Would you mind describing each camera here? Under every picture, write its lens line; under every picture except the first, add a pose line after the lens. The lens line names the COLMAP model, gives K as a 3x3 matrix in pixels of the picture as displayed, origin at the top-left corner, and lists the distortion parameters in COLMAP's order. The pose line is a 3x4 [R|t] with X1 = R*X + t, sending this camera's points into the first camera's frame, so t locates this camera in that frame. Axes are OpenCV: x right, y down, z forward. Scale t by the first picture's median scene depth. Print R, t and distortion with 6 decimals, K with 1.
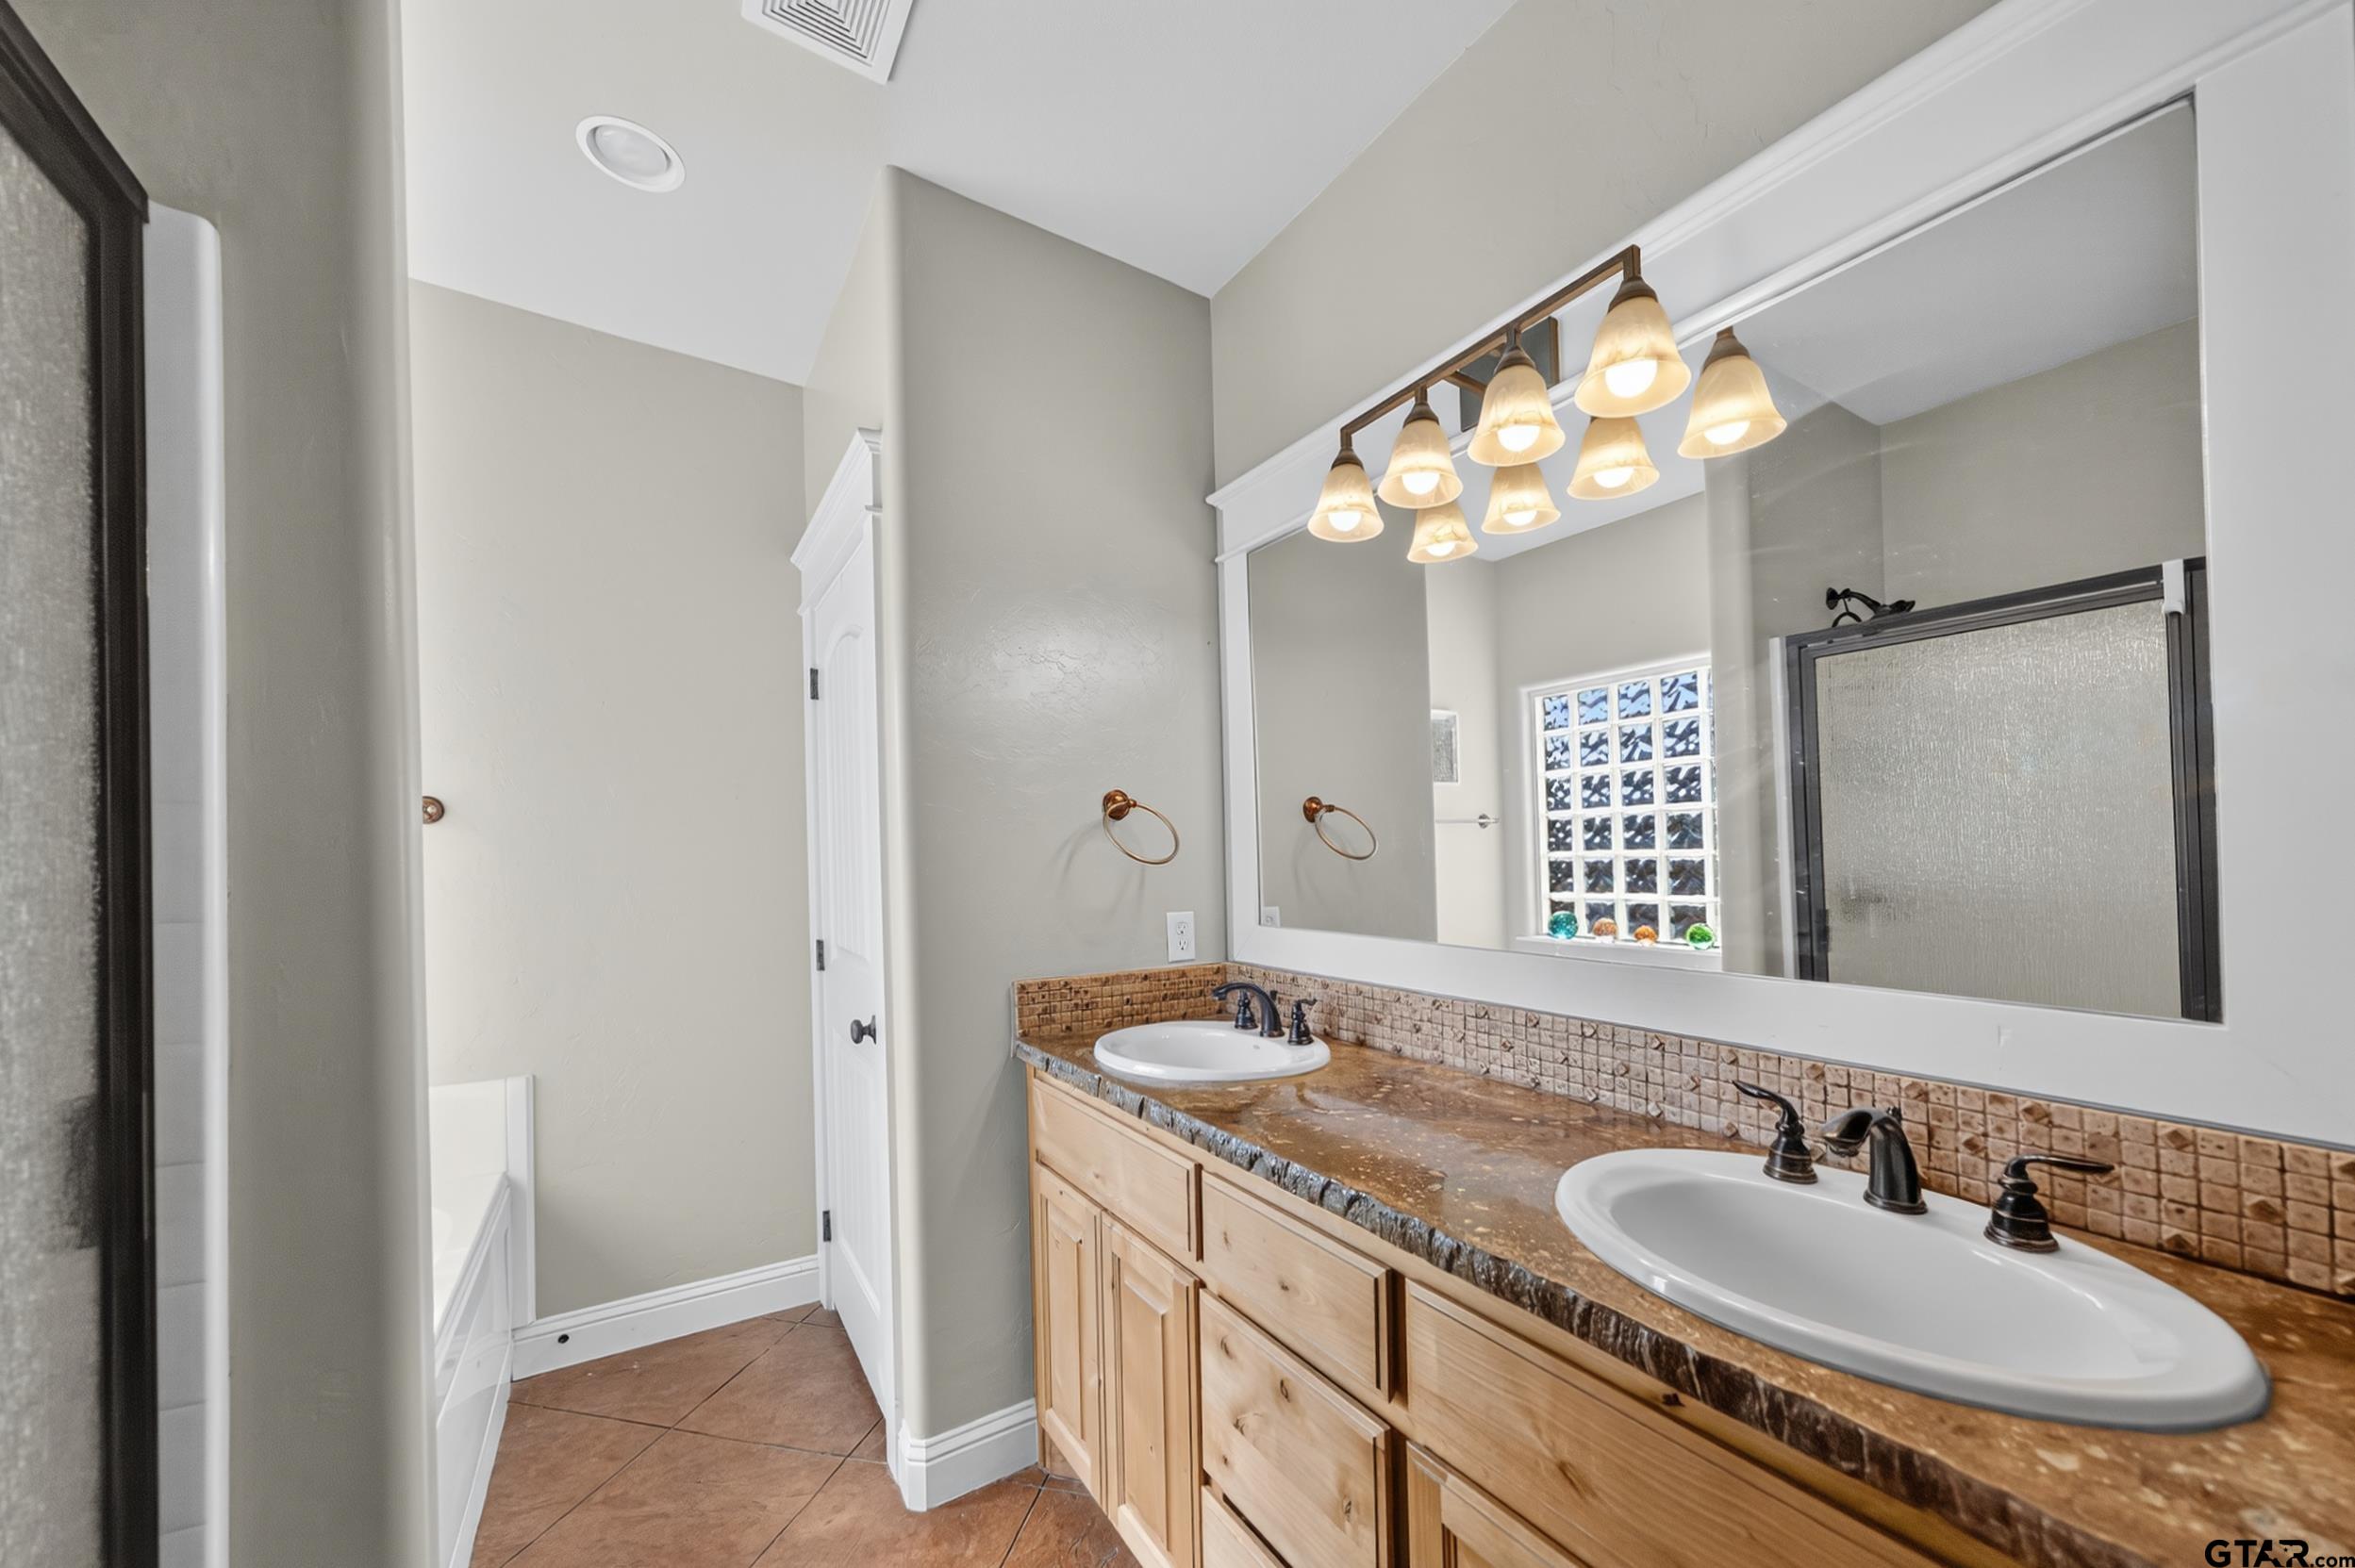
lens RADIAL K [[885.4, 0, 1090.4], [0, 885.4, 740.9], [0, 0, 1]] dist [-0.034492, 0.024127]
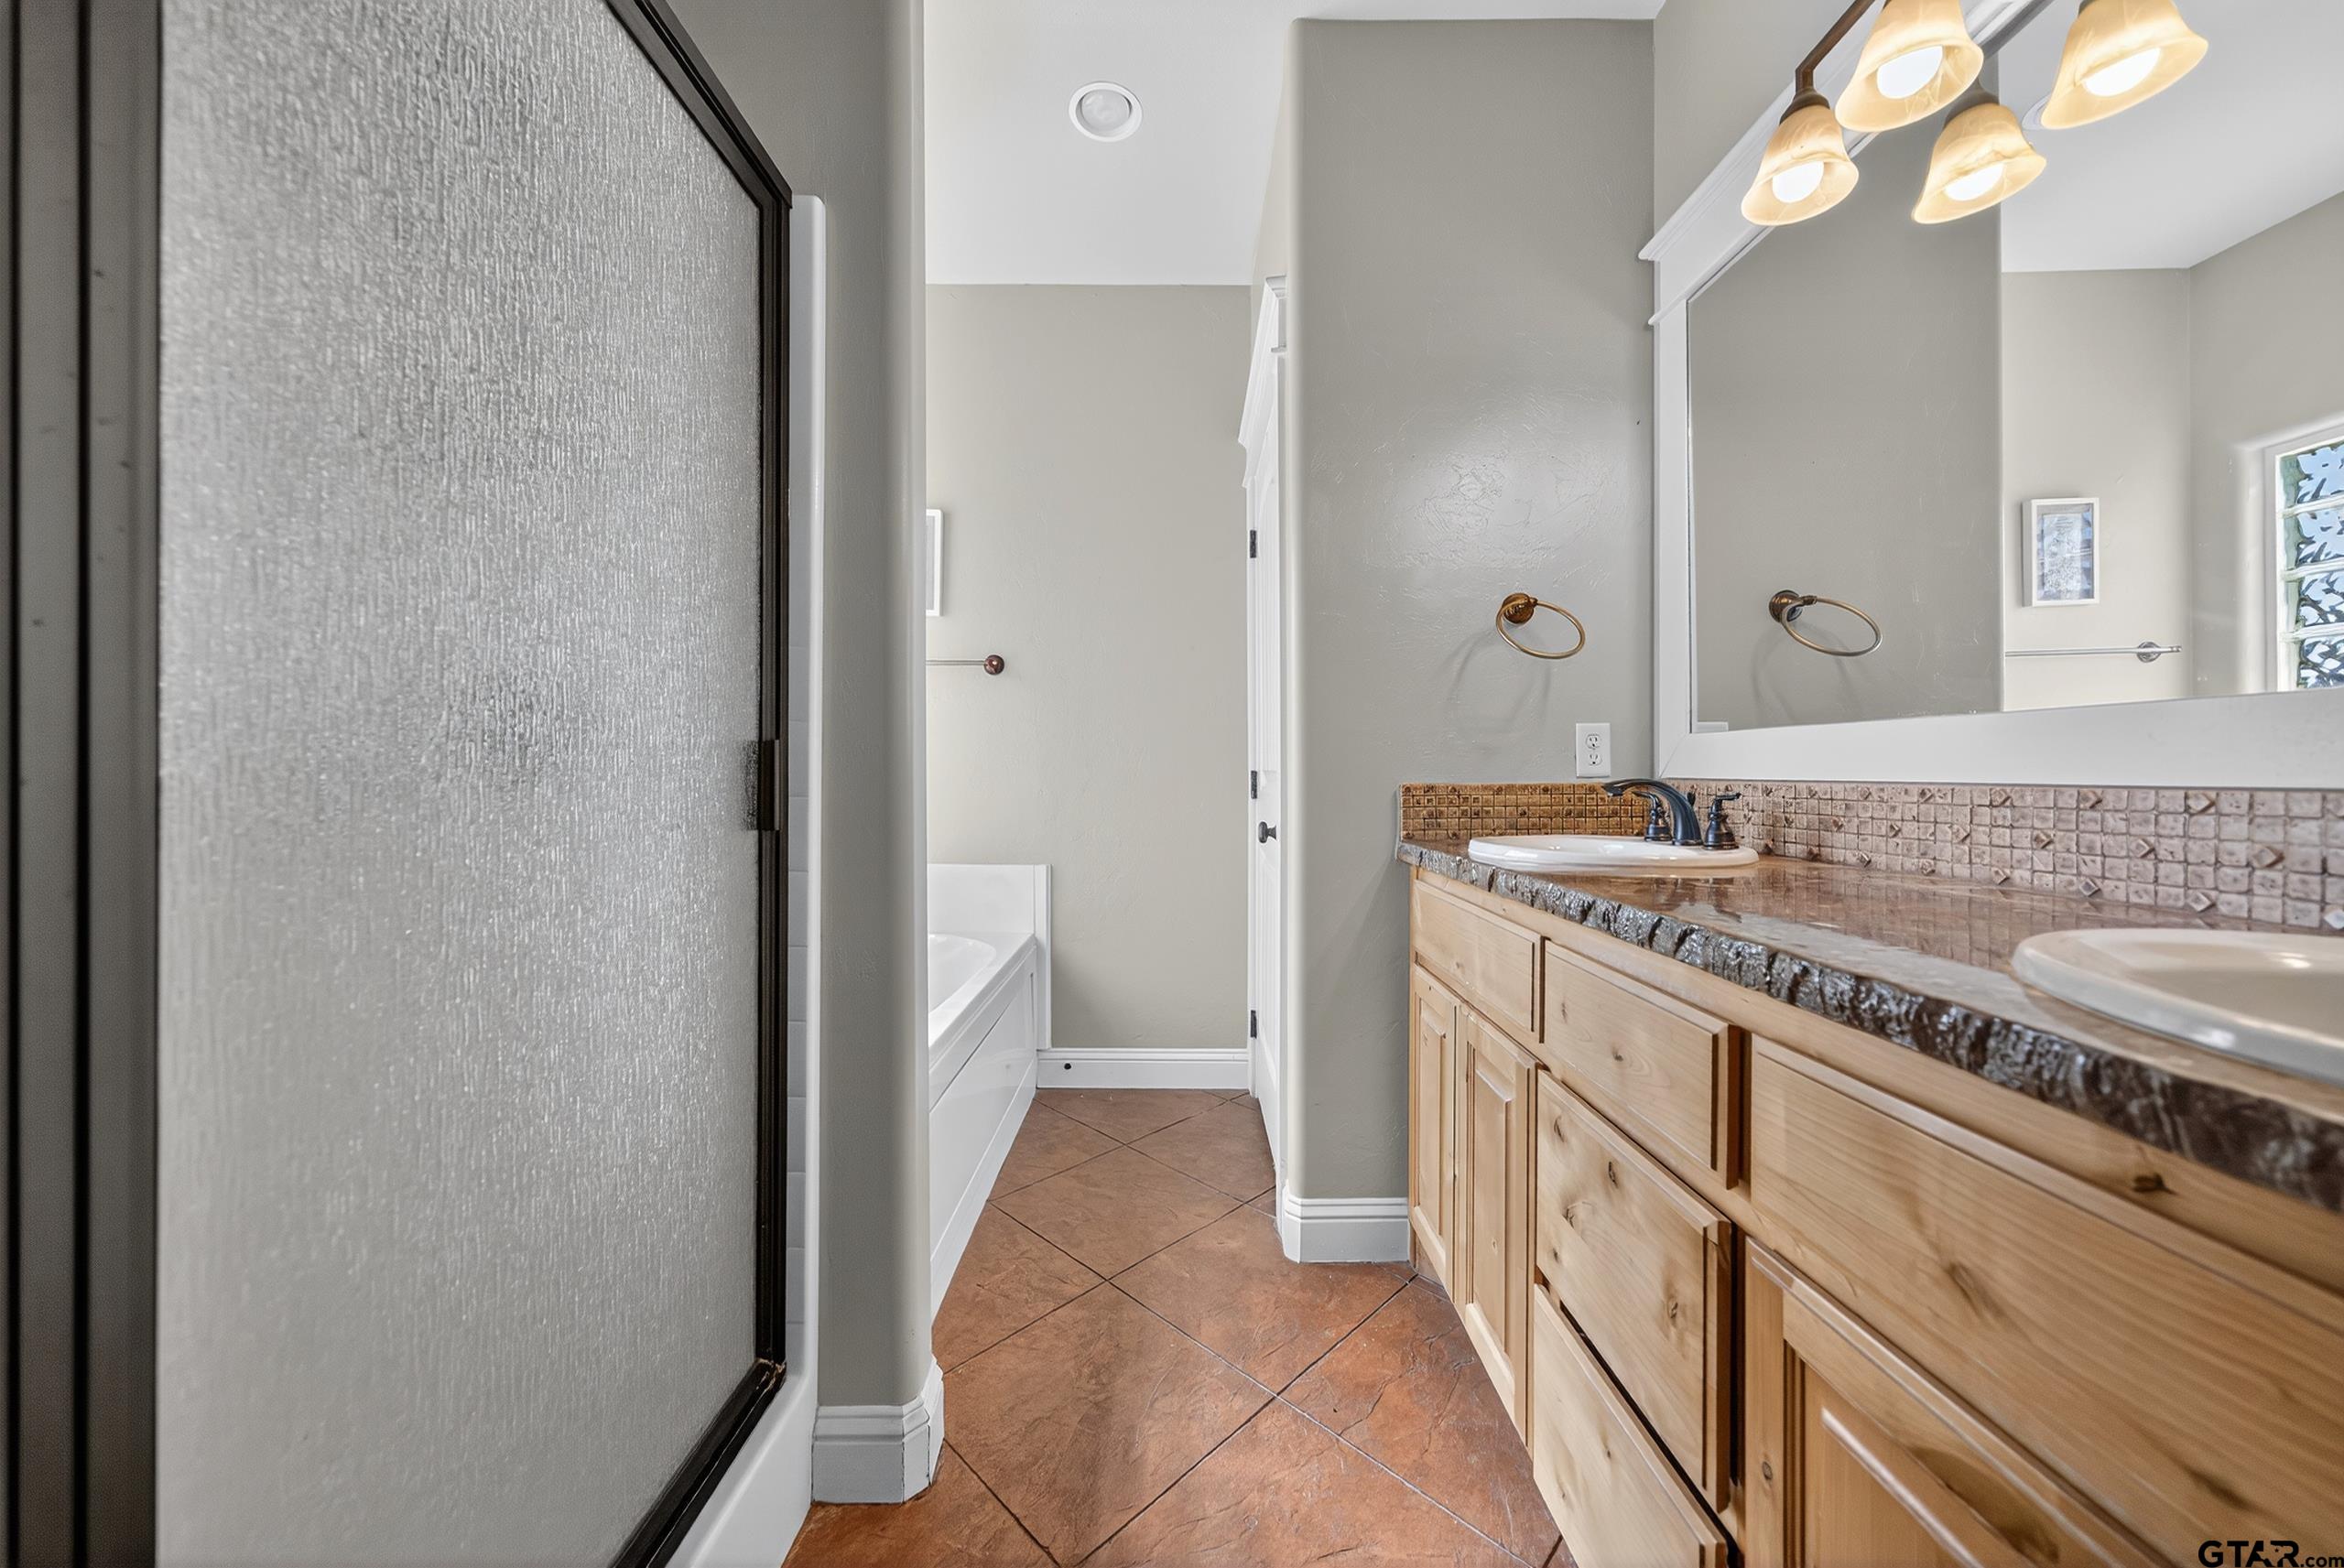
lens RADIAL K [[814.5, 0, 1162.7], [0, 814.5, 752.3], [0, 0, 1]] dist [0.000946, 0.000233]
pose [[0.844707, 0.020047, -0.534853, 0.227543], [-0.009466, 0.999702, 0.022520, 0.266692], [0.535145, -0.013960, 0.844645, 0.079447]]
